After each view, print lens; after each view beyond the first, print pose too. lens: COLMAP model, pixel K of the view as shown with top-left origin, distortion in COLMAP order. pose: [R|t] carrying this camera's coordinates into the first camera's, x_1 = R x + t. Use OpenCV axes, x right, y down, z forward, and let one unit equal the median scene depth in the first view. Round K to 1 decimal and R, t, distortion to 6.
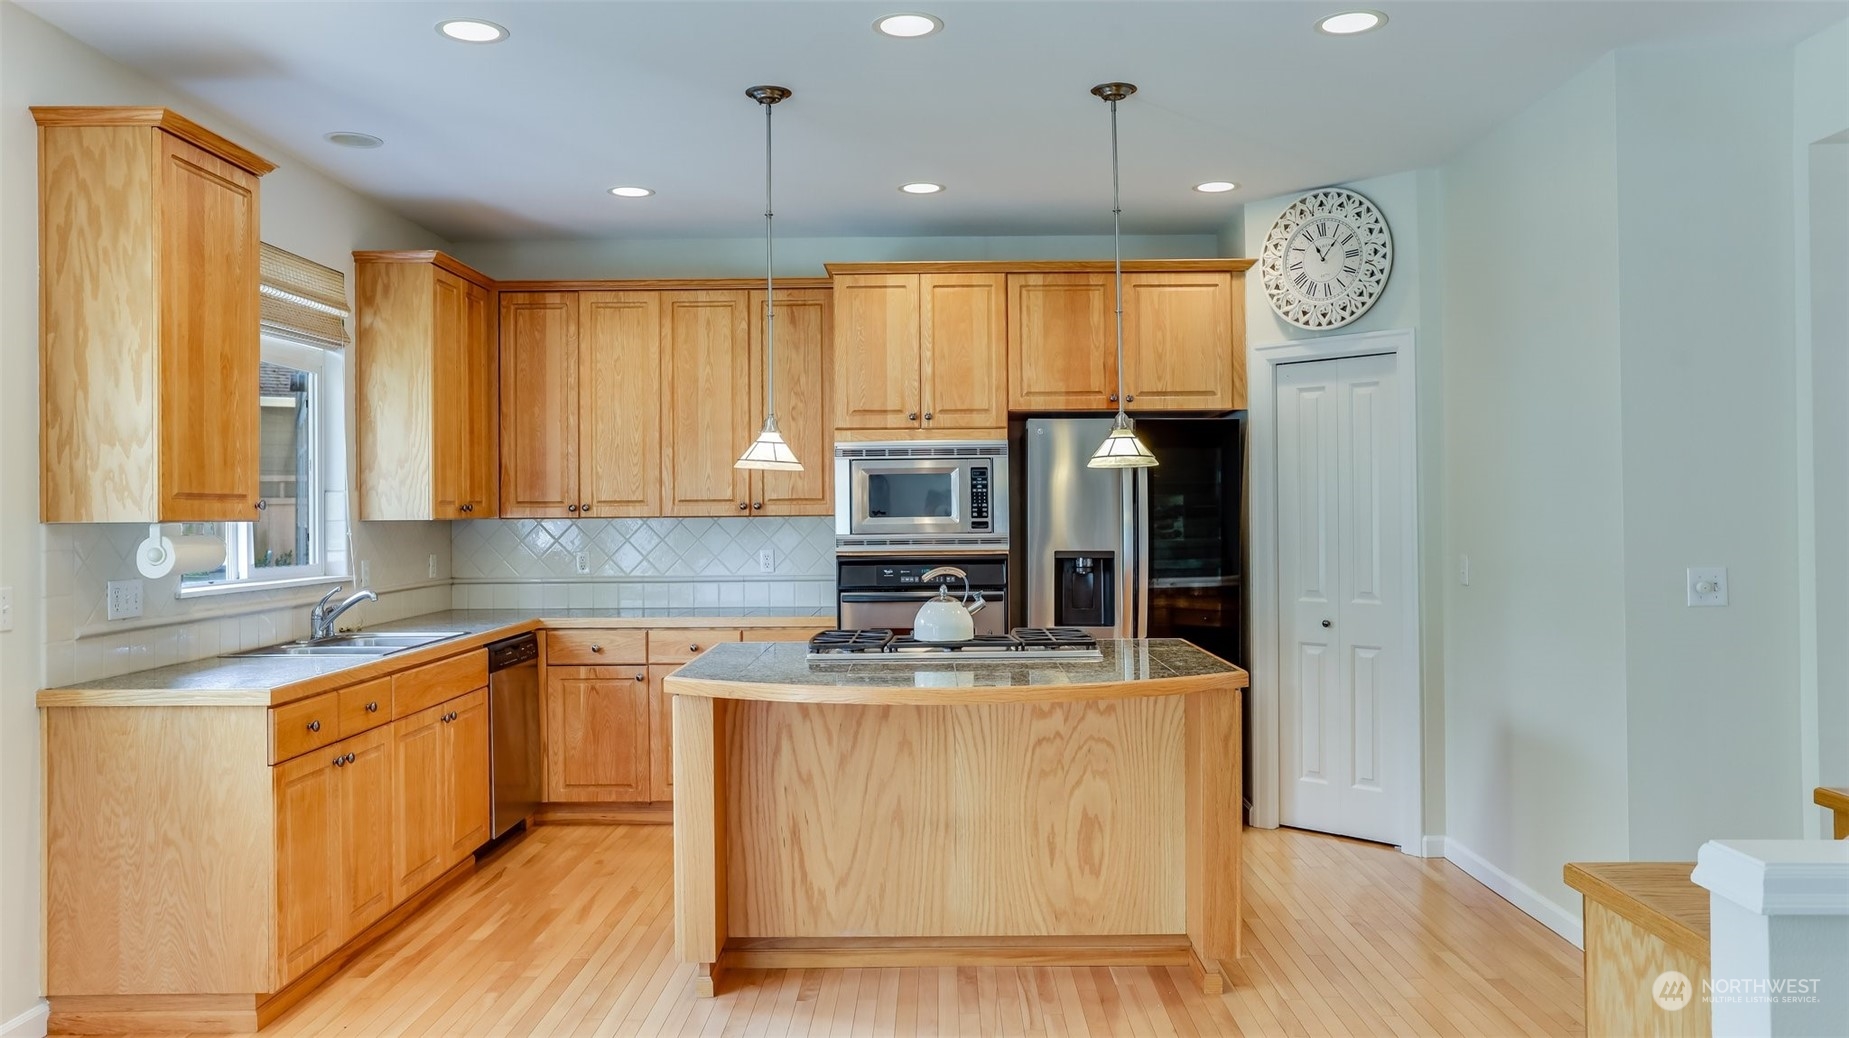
lens RADIAL K [[1324.9, 0, 933.2], [0, 1324.9, 506.5], [0, 0, 1]] dist [-0.038704, 0.003557]
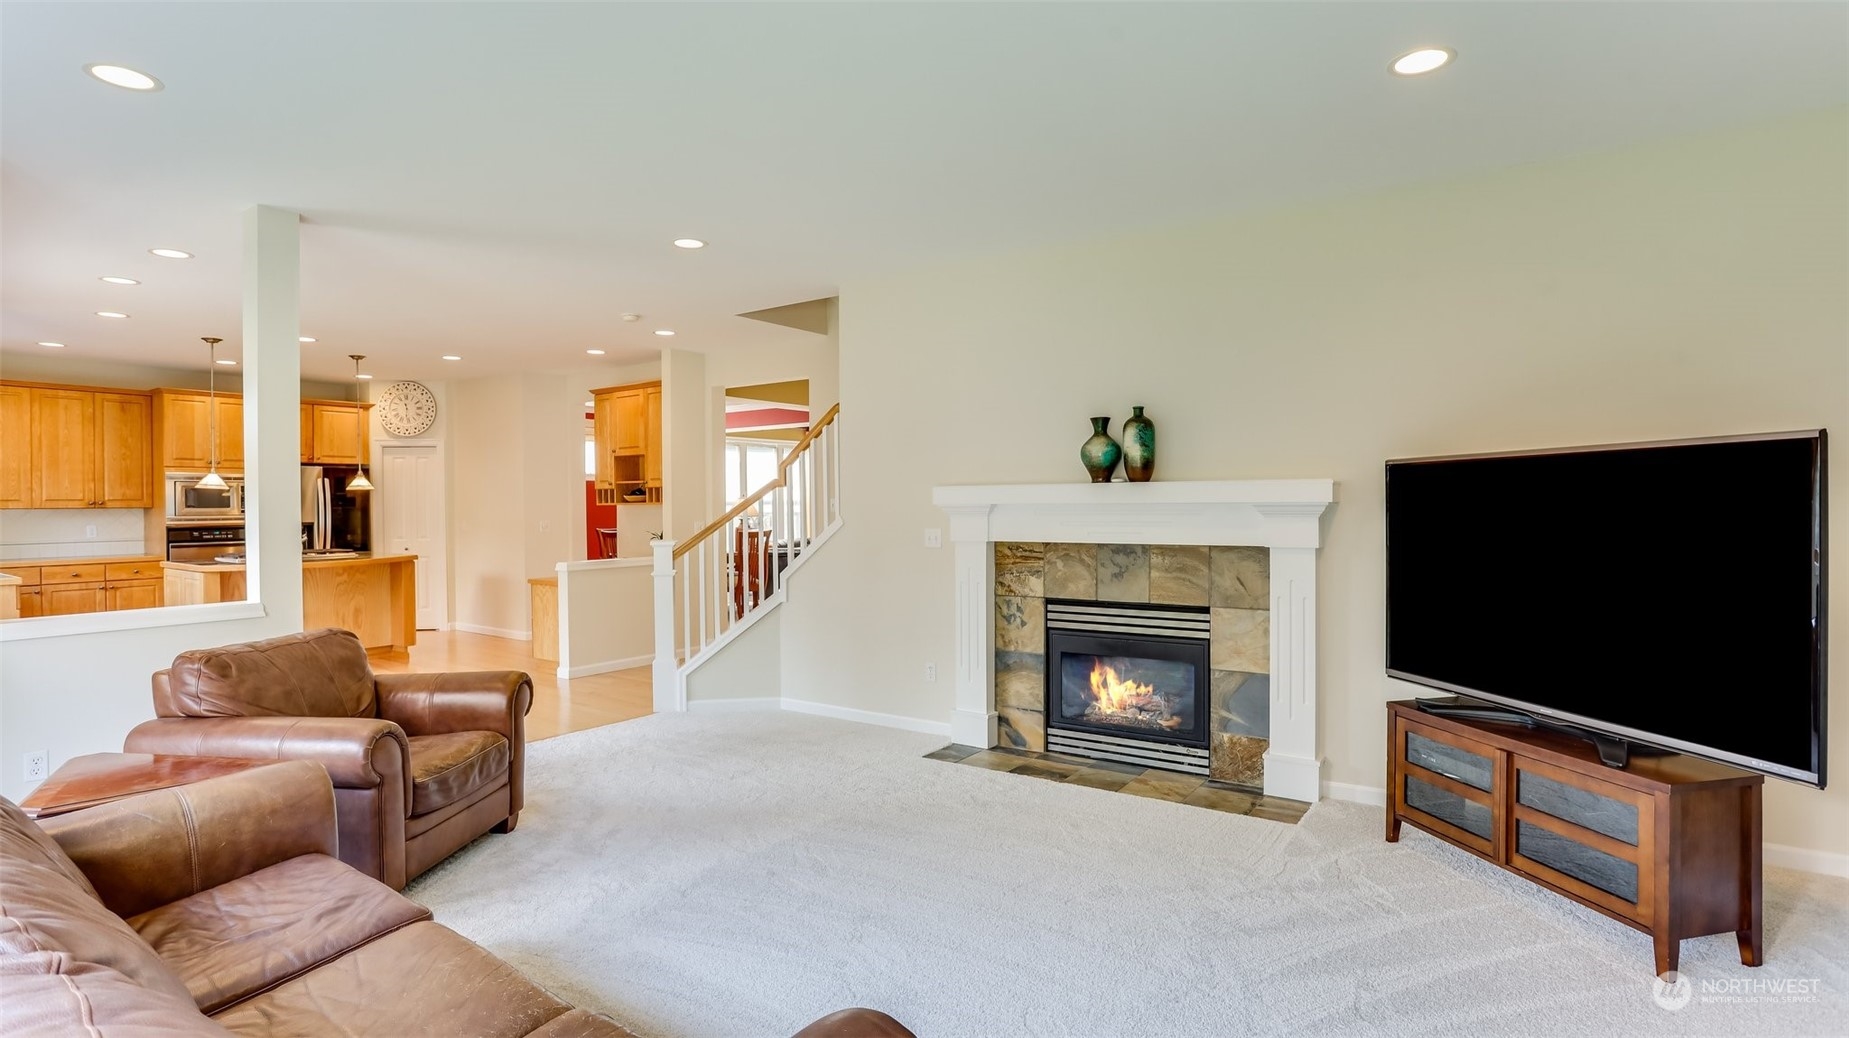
lens RADIAL K [[890.1, 0, 922.3], [0, 890.1, 503.0], [0, 0, 1]] dist [-0.039079, 0.003708]
pose [[0.558231, 0.001498, 0.829684, -0.546452], [0.001150, 0.999996, -0.002579, 0.004743], [-0.829685, 0.002394, 0.558227, -0.774478]]
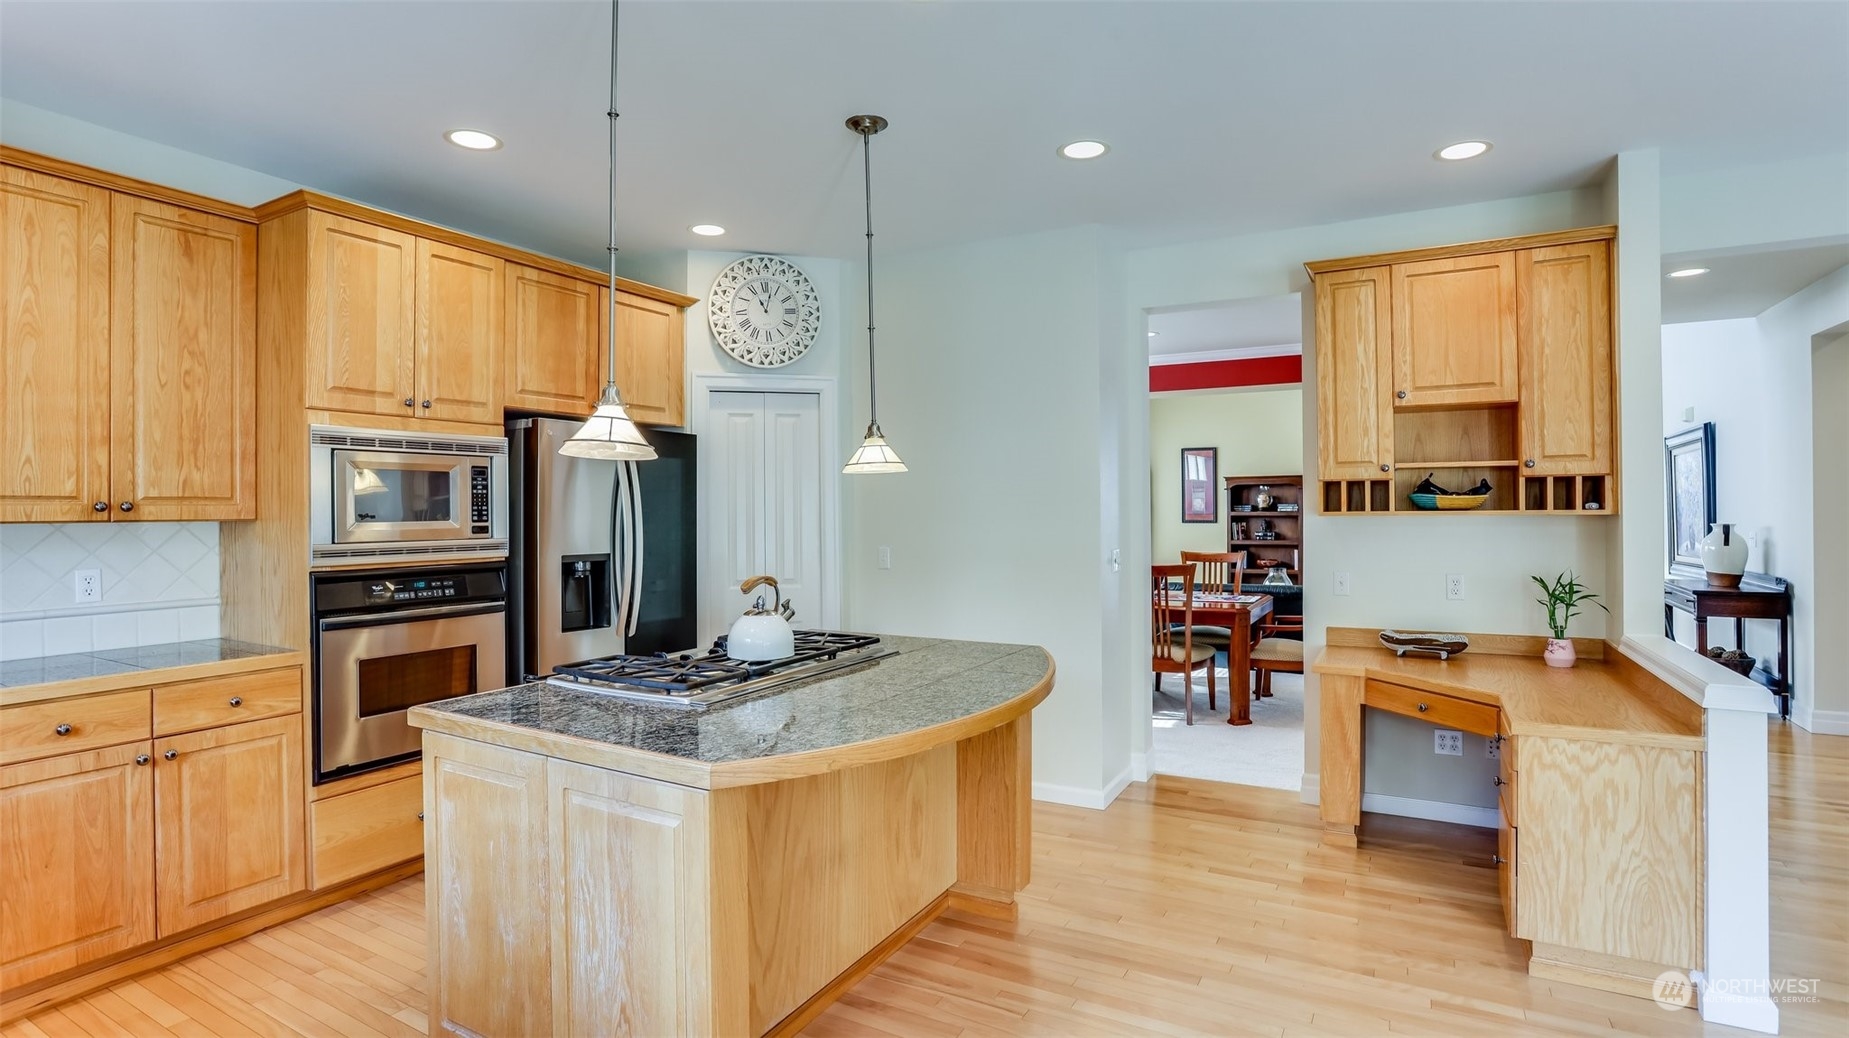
lens RADIAL K [[910.9, 0, 898.5], [0, 910.9, 498.4], [0, 0, 1]] dist [-0.027621, 0.005339]
pose [[0.491673, 0.014594, 0.870658, -0.363429], [-0.006984, 0.999893, -0.012816, -0.001514], [-0.870752, 0.000221, 0.491722, 0.446076]]
